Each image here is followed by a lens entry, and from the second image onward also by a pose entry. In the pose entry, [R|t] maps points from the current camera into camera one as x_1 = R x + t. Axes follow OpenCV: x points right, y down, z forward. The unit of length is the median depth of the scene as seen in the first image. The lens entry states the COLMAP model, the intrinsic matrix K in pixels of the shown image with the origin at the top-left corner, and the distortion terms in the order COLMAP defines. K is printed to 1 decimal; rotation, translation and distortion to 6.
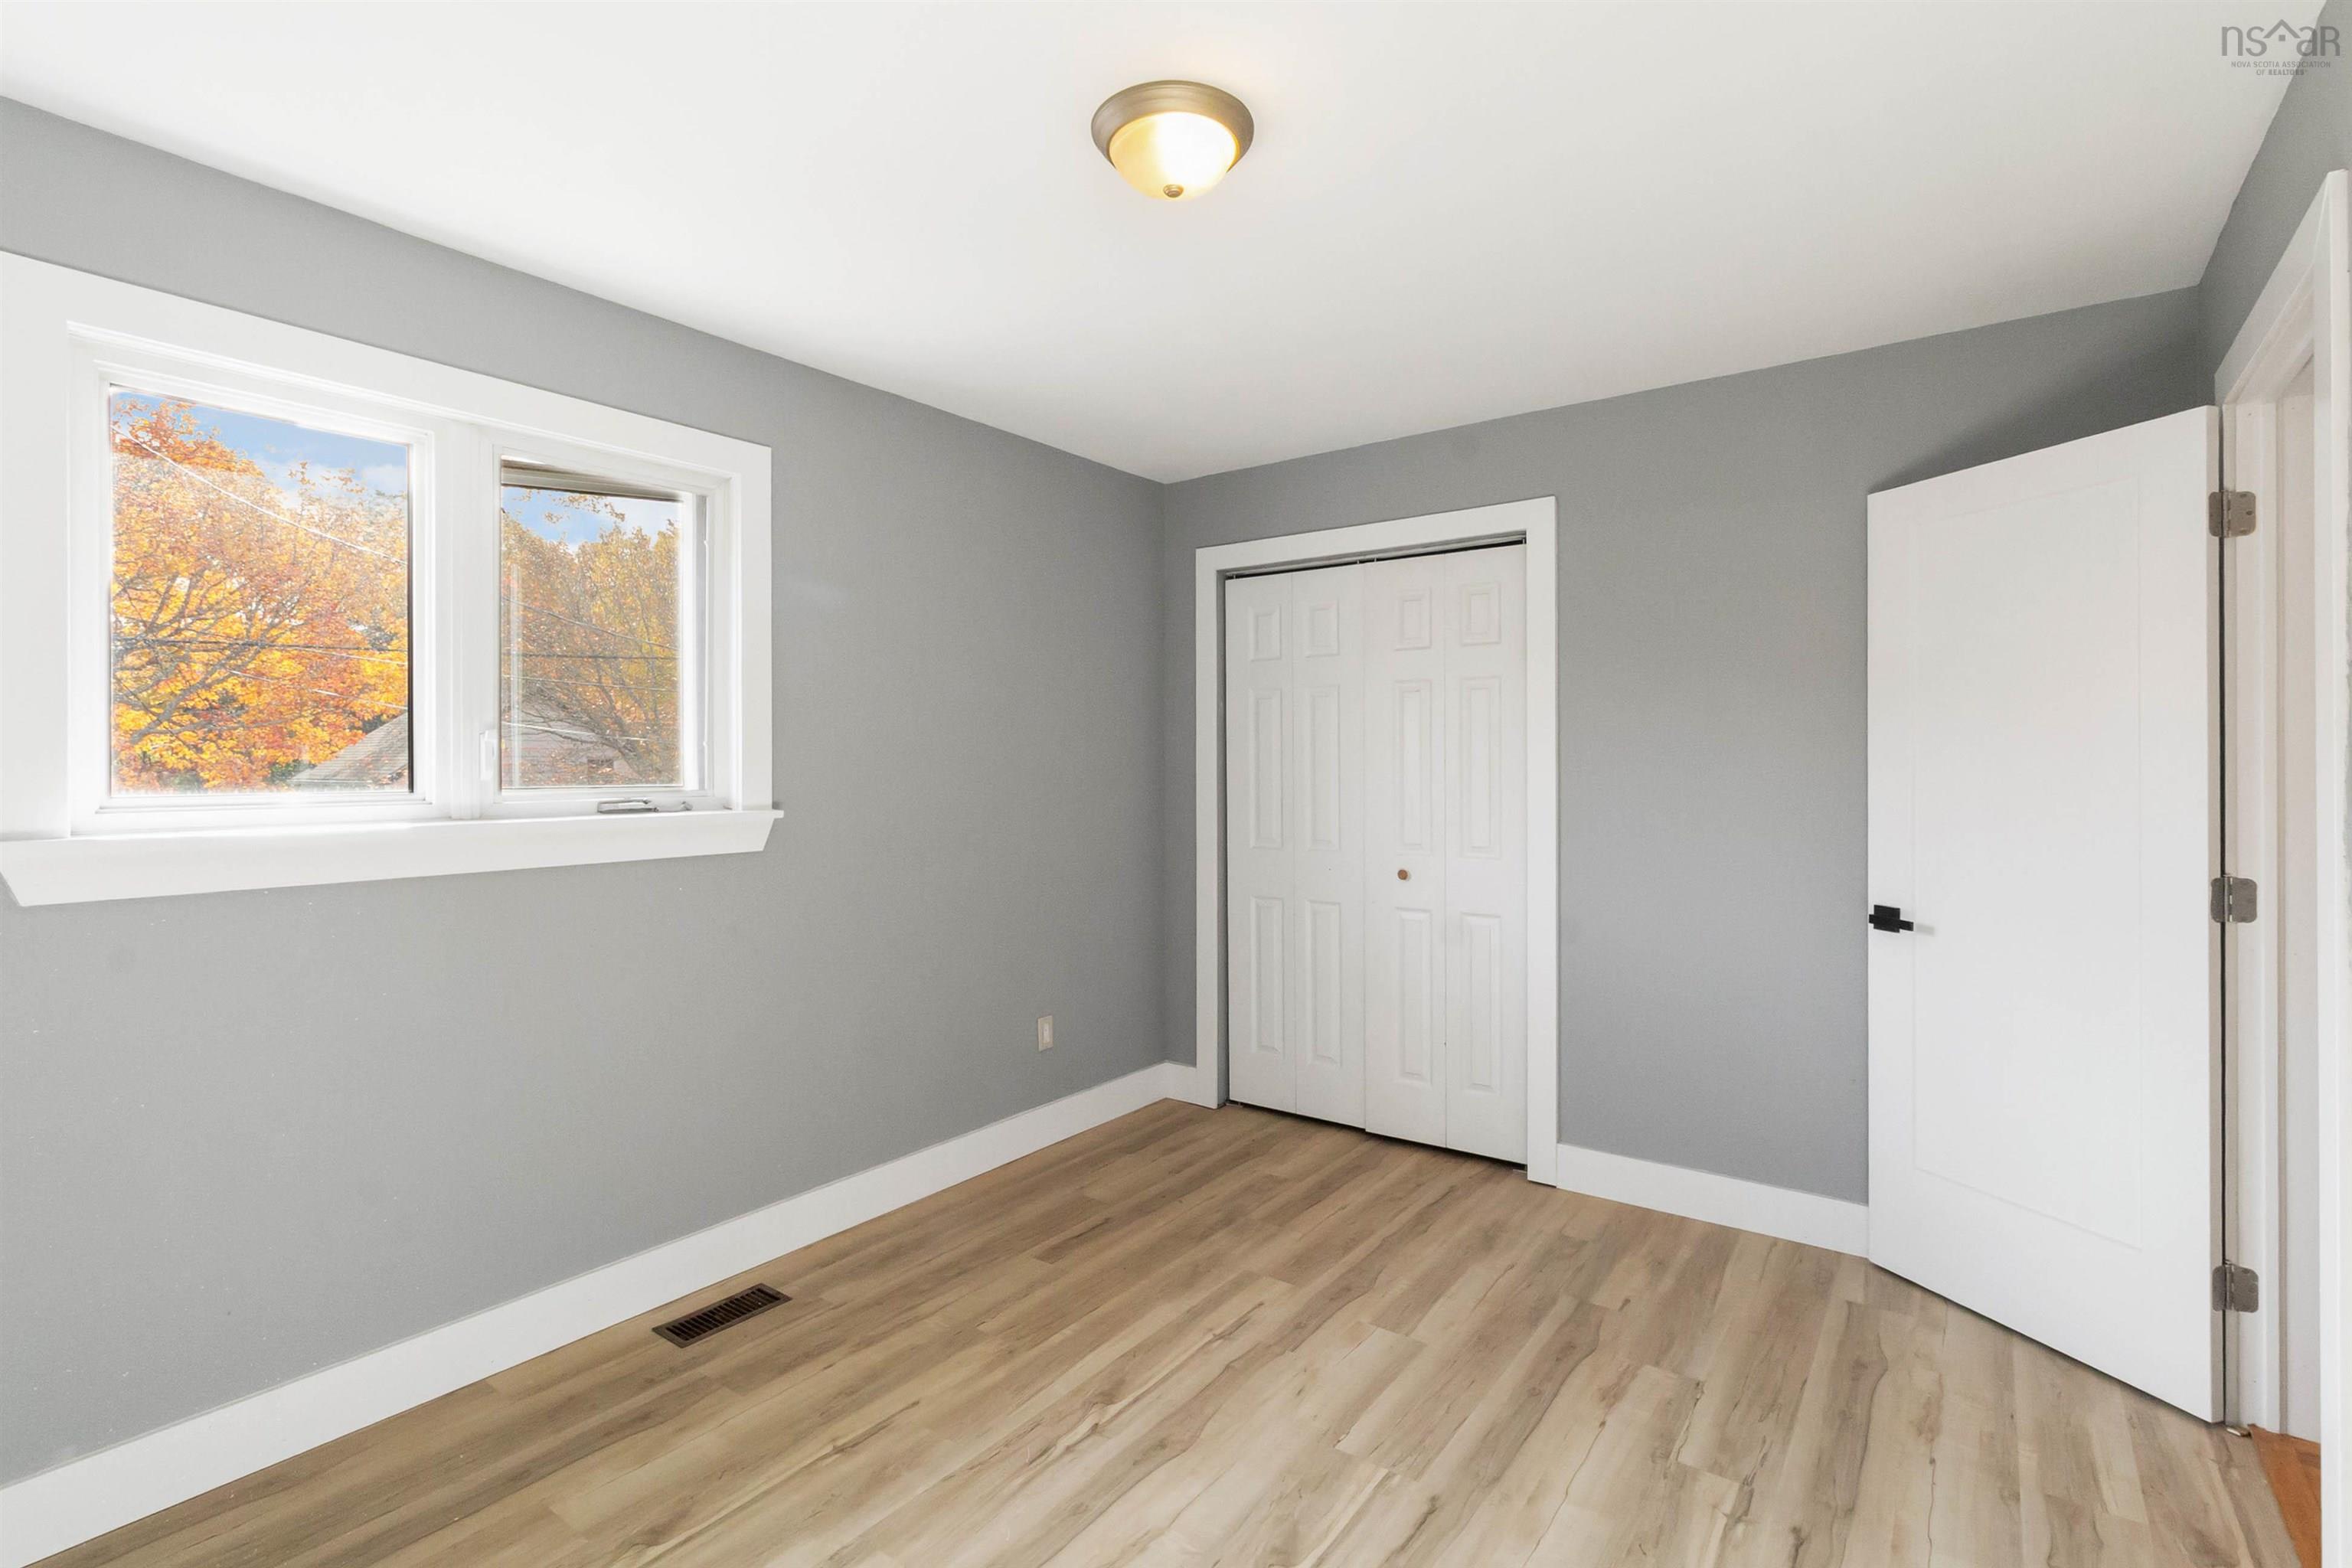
lens RADIAL K [[1087.6, 0, 1179.3], [0, 1087.6, 770.7], [0, 0, 1]] dist [-0.001137, 0.000541]
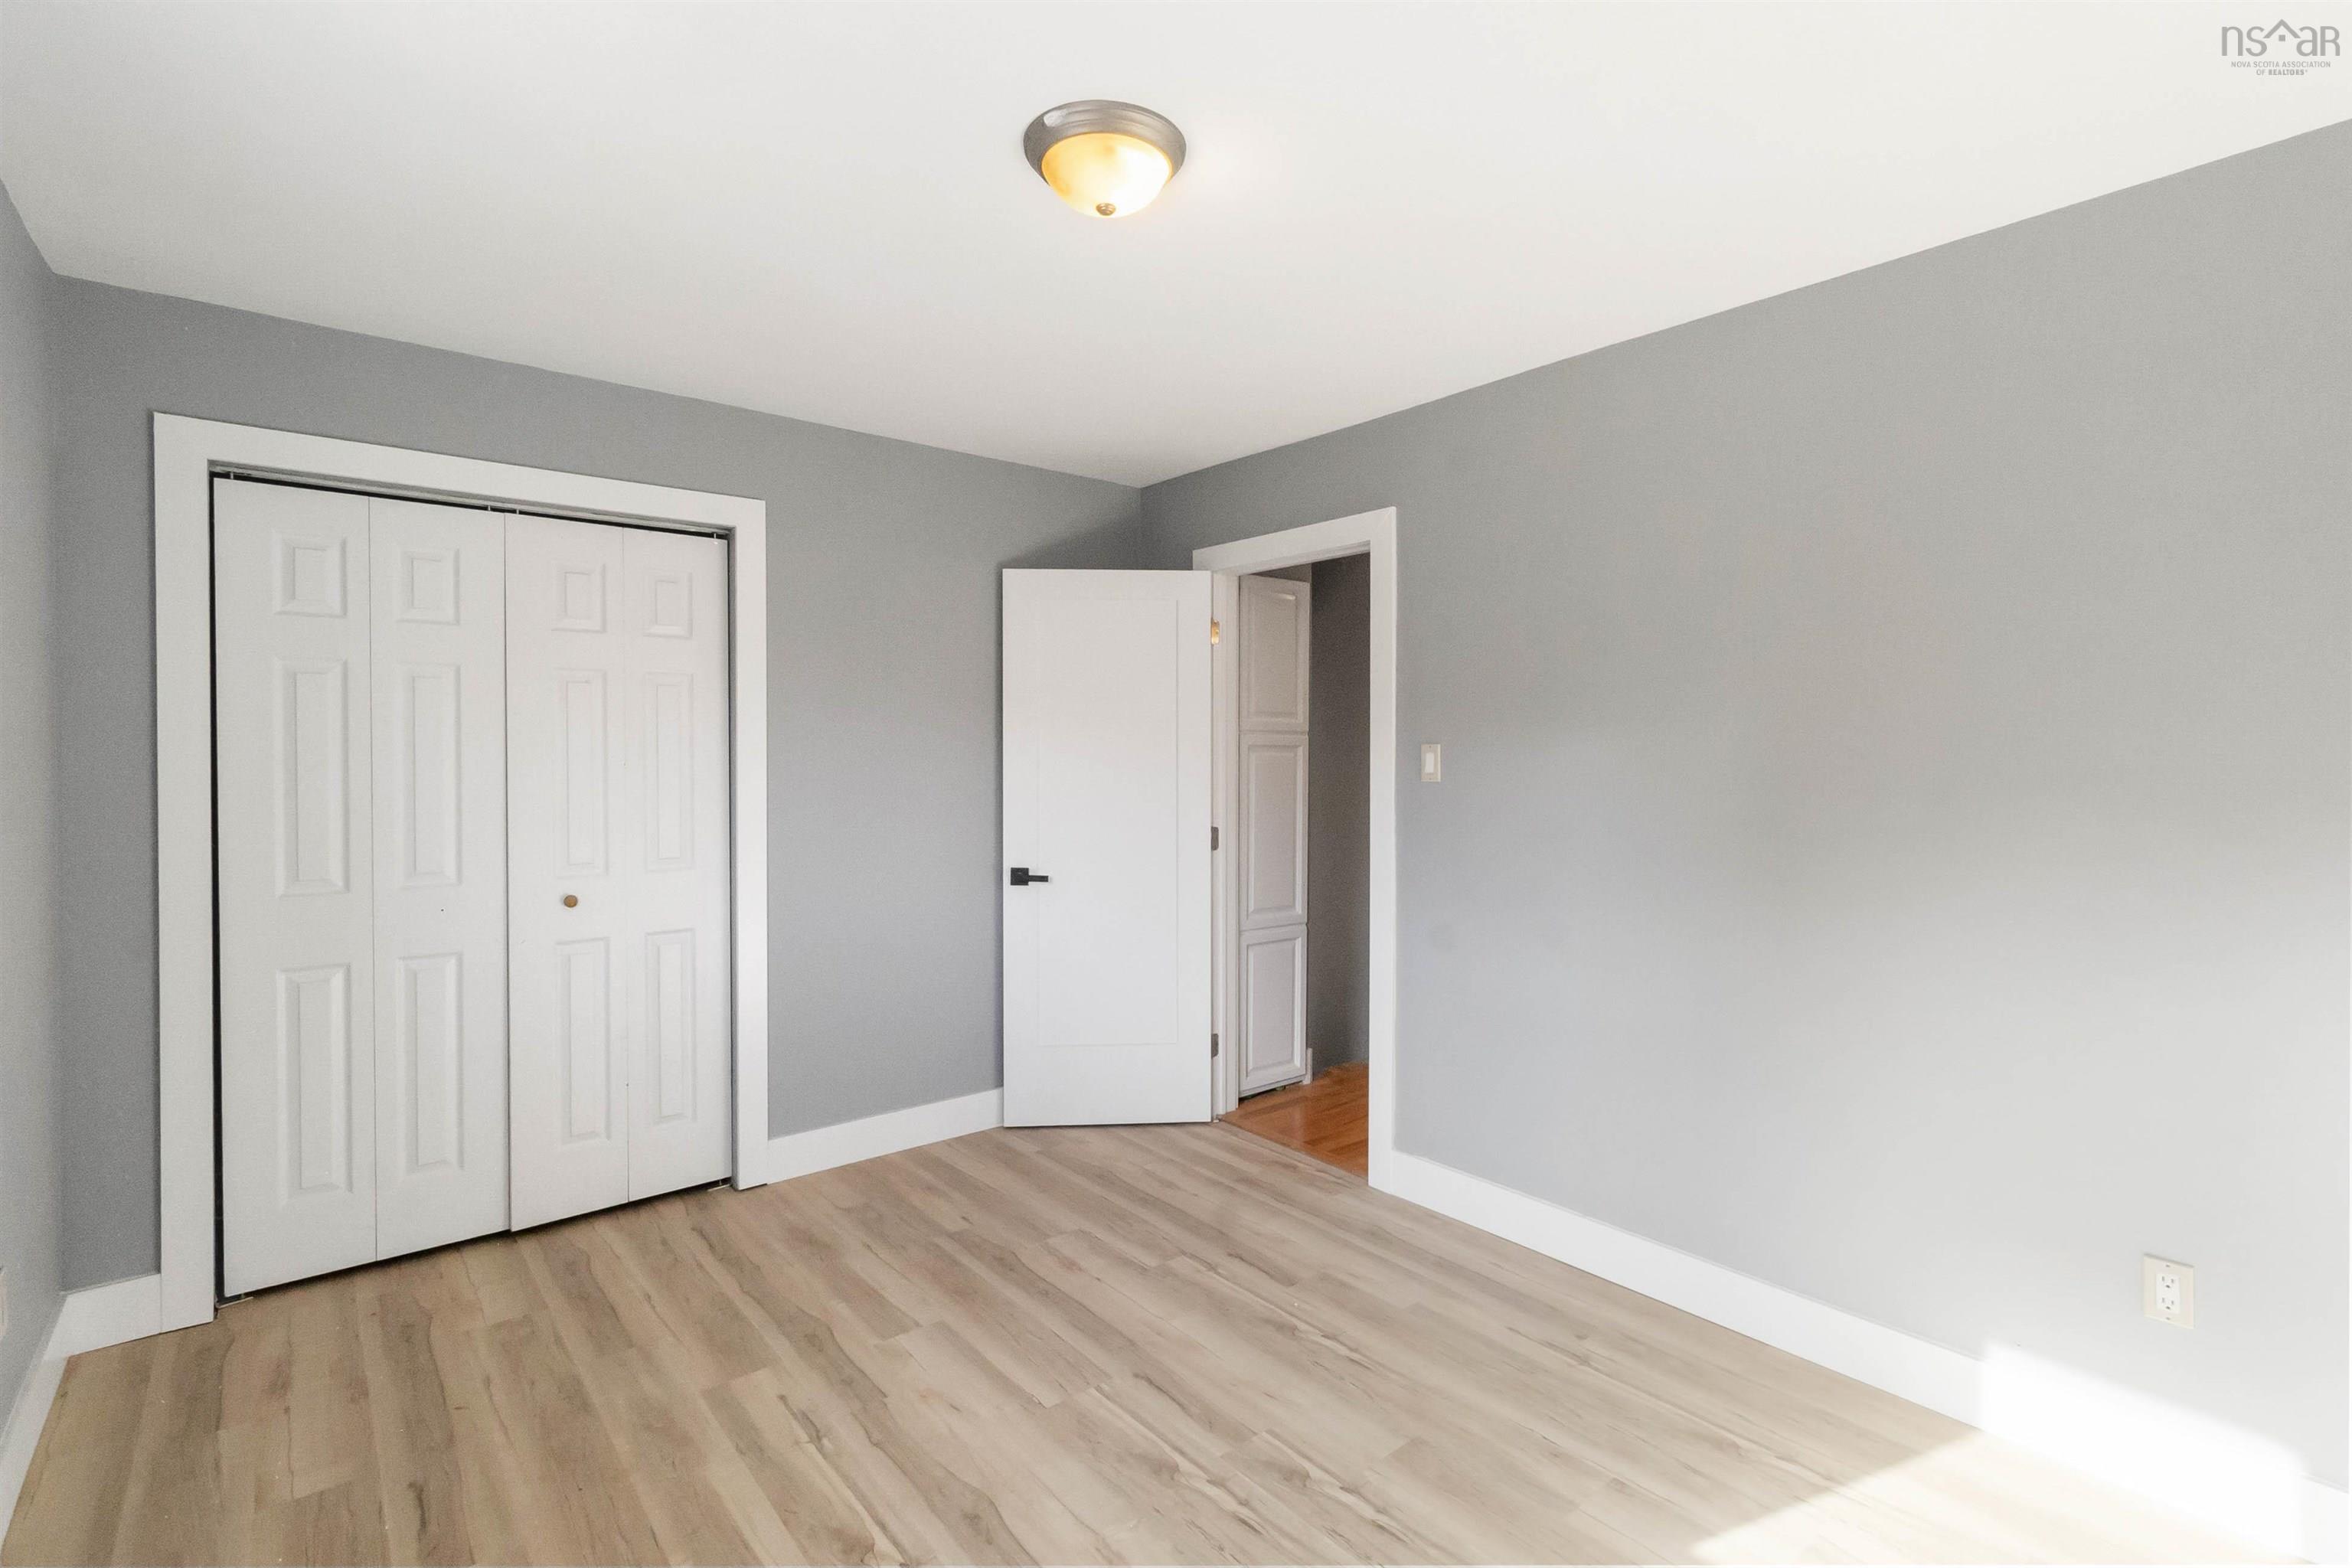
lens RADIAL K [[1087.6, 0, 1179.3], [0, 1087.6, 770.7], [0, 0, 1]] dist [-0.001137, 0.000541]
pose [[0.239393, -0.013995, 0.970822, -0.617353], [0.003952, 0.999902, 0.013439, -0.016651], [-0.970915, 0.000620, 0.239425, 0.438598]]
